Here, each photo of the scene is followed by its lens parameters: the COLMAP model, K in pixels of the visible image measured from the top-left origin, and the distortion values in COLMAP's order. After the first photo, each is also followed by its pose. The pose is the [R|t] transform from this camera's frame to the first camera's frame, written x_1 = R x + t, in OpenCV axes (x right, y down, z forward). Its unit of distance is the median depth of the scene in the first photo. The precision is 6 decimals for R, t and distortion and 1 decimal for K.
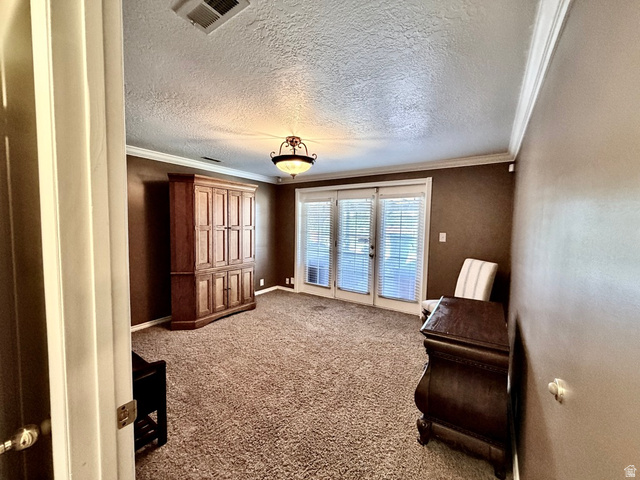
lens RADIAL K [[254.0, 0, 317.8], [0, 254.0, 239.4], [0, 0, 1]] dist [-0.001784, -0.000250]
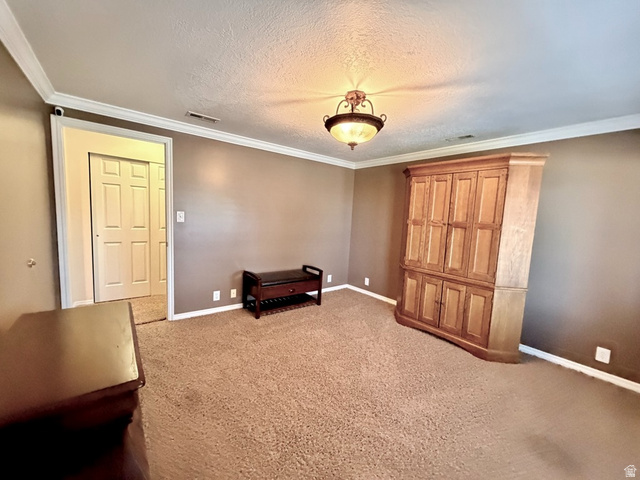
lens RADIAL K [[259.2, 0, 317.6], [0, 259.2, 239.3], [0, 0, 1]] dist [0.002957, 0.000116]
pose [[-0.299095, 0.069612, -0.951681, 0.508542], [-0.110979, 0.988030, 0.107150, -0.040287], [0.947748, 0.137665, -0.287789, 0.868628]]
